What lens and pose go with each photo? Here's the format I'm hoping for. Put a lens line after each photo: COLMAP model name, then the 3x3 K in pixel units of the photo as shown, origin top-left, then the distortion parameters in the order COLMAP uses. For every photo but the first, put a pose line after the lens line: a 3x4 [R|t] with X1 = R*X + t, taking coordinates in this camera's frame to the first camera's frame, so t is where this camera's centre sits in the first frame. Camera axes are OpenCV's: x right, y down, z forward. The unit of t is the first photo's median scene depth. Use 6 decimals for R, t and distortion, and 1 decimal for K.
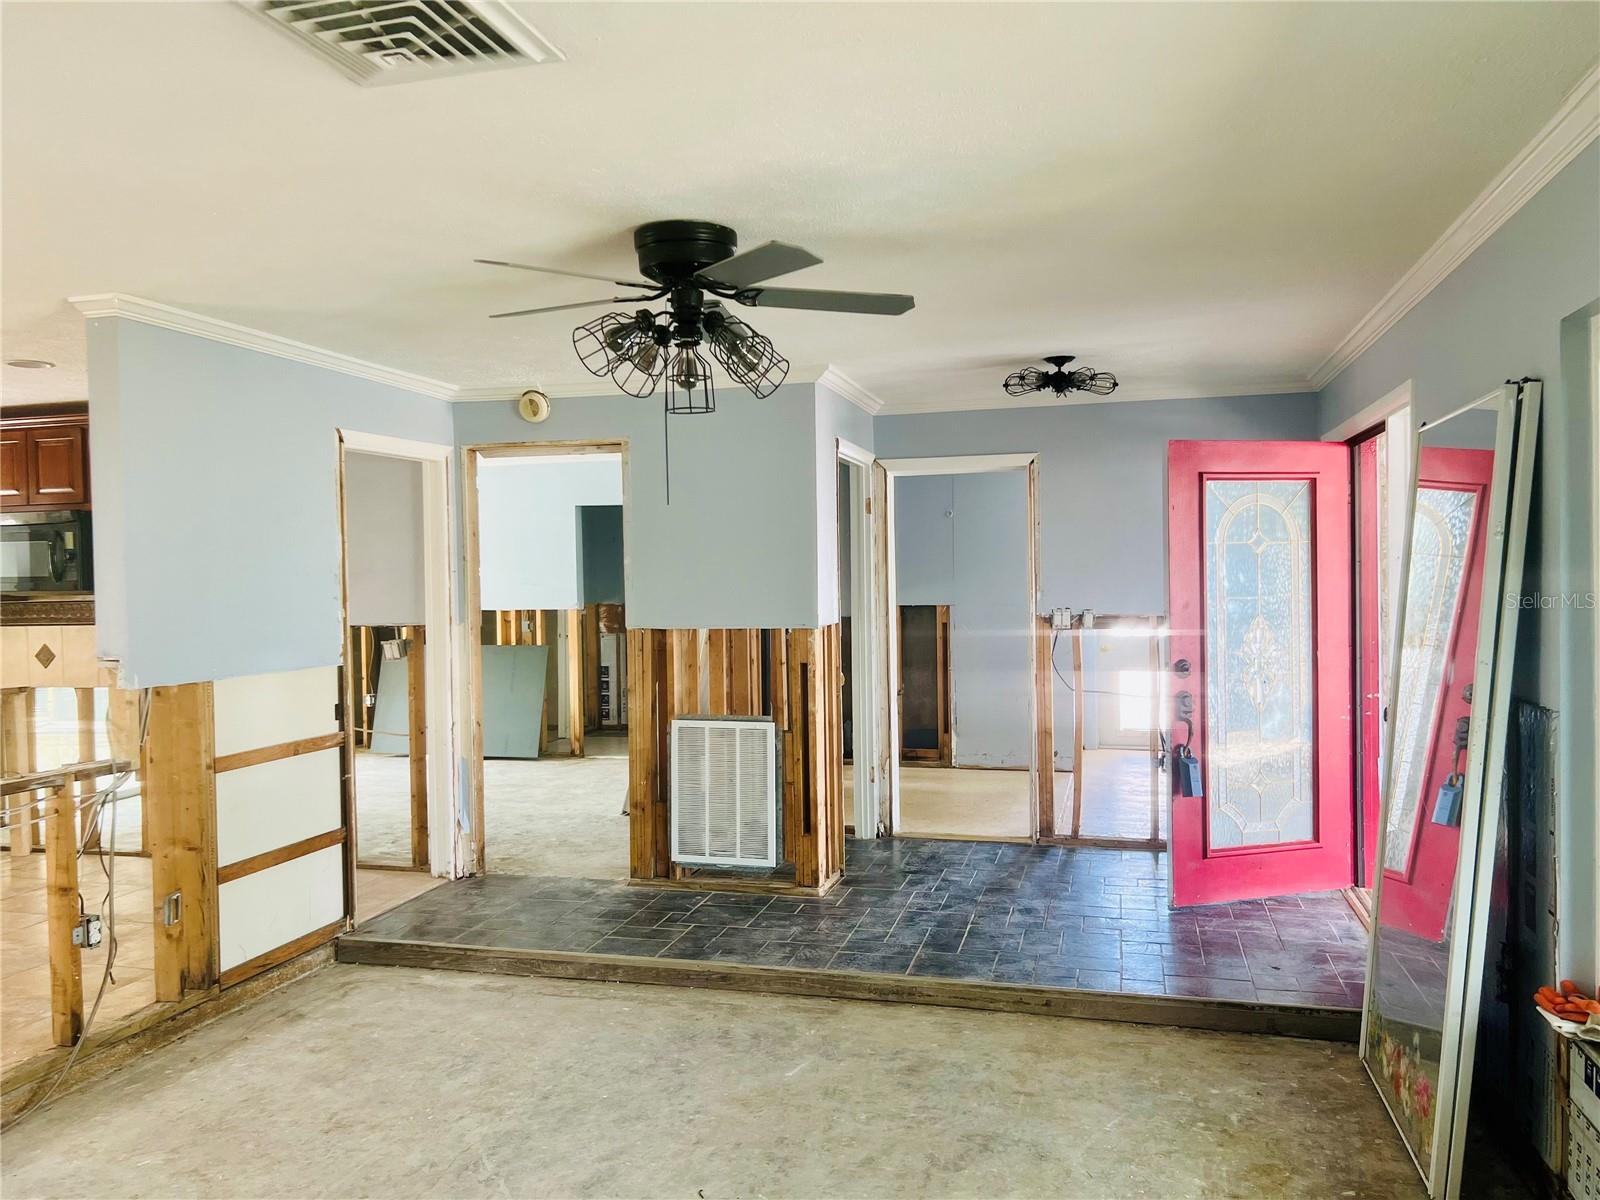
lens RADIAL K [[1186.5, 0, 800.0], [0, 1186.5, 600.0], [0, 0, 1]] dist [0.075780, -0.087117]
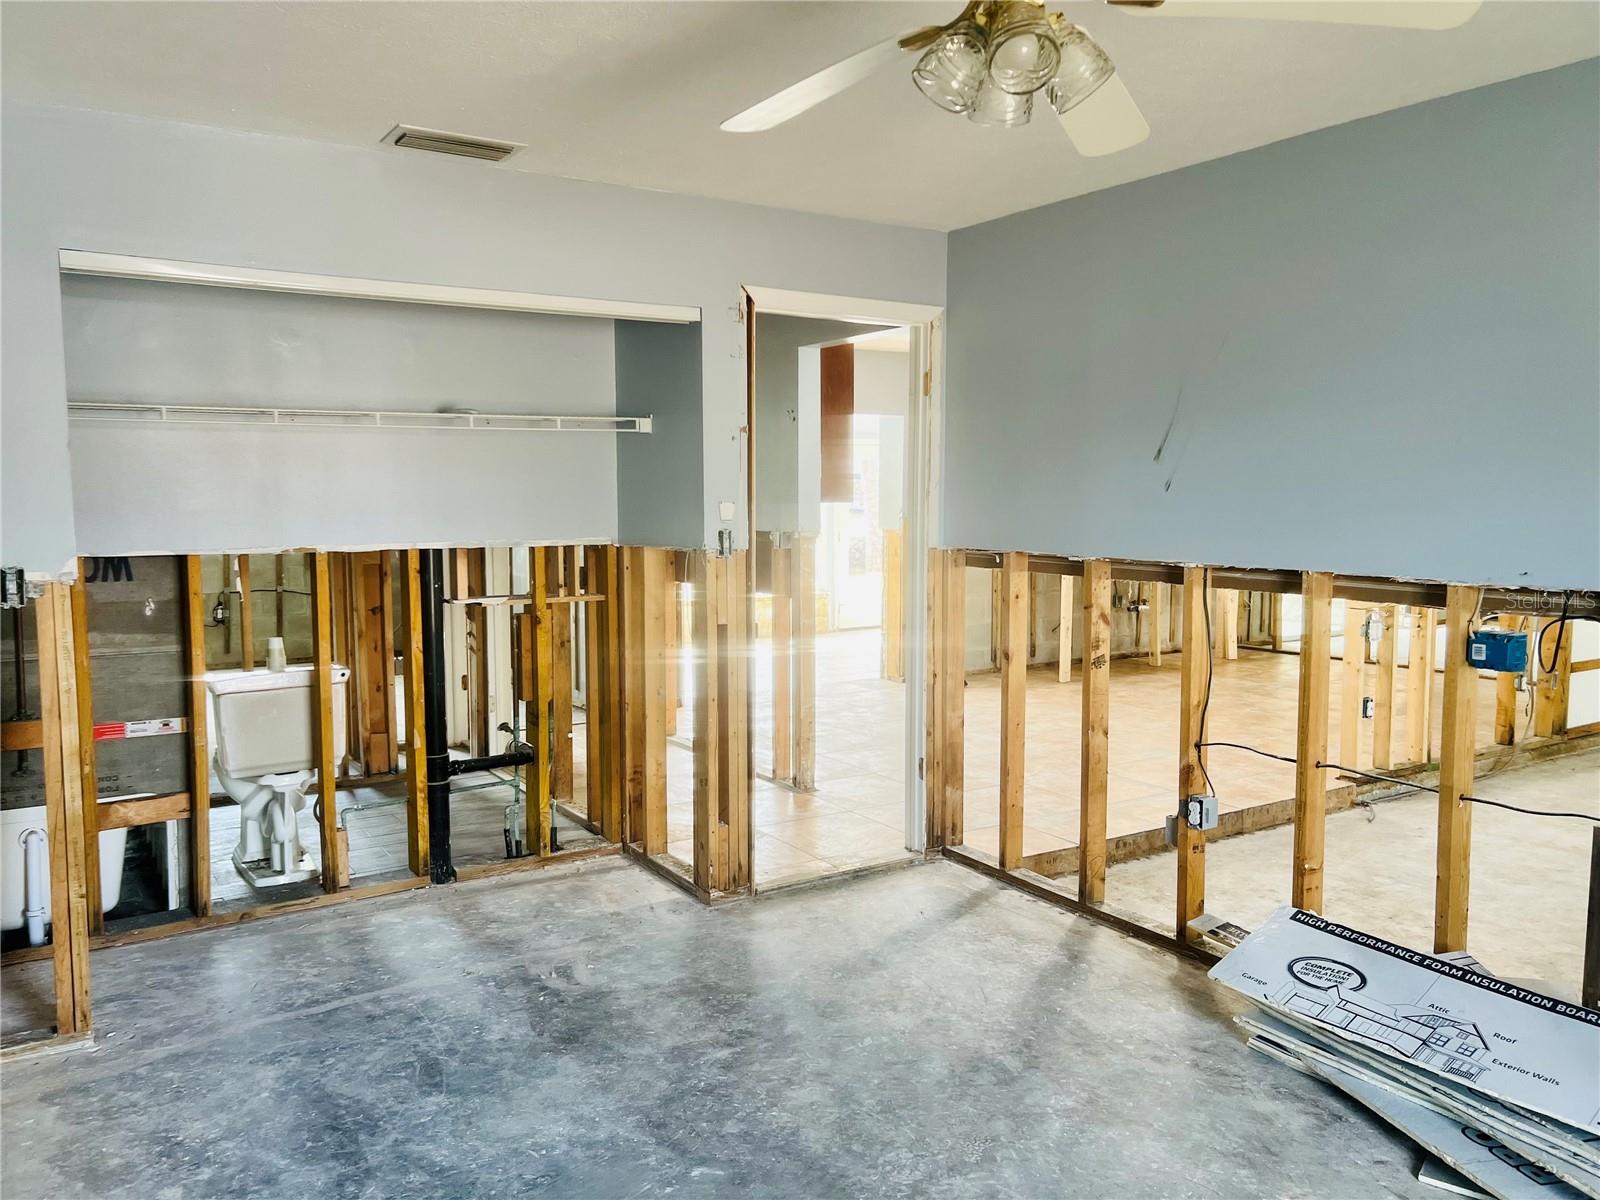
lens RADIAL K [[1186.5, 0, 800.0], [0, 1186.5, 600.0], [0, 0, 1]] dist [0.075780, -0.087117]
pose [[0.738040, 0.079624, -0.670043, -0.177316], [-0.025671, 0.995608, 0.090035, 0.024782], [0.674269, -0.049249, 0.736842, -0.841609]]
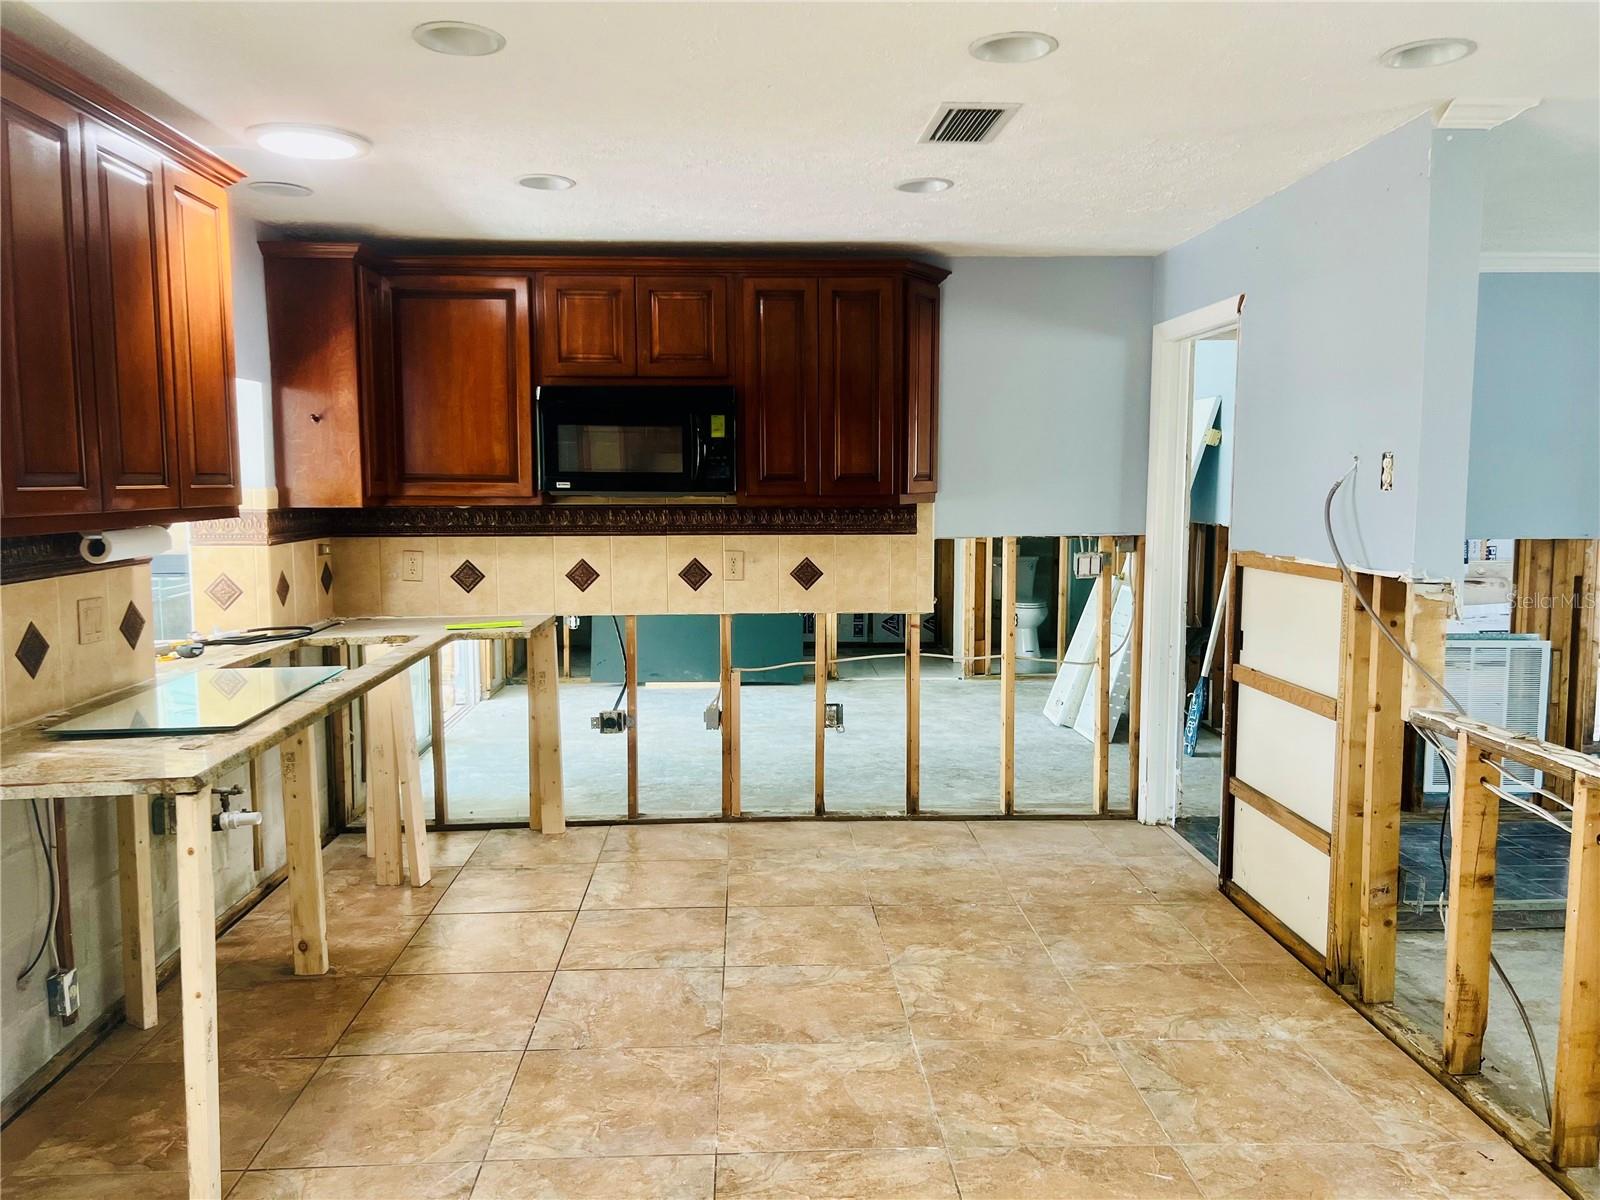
lens RADIAL K [[1199.7, 0, 796.0], [0, 1199.7, 590.7], [0, 0, 1]] dist [0.065193, -0.068820]
pose [[0.954080, -0.014791, 0.299187, -1.087200], [-0.006623, 0.997494, 0.070434, 0.002372], [-0.299480, -0.069181, 0.951591, 0.343186]]
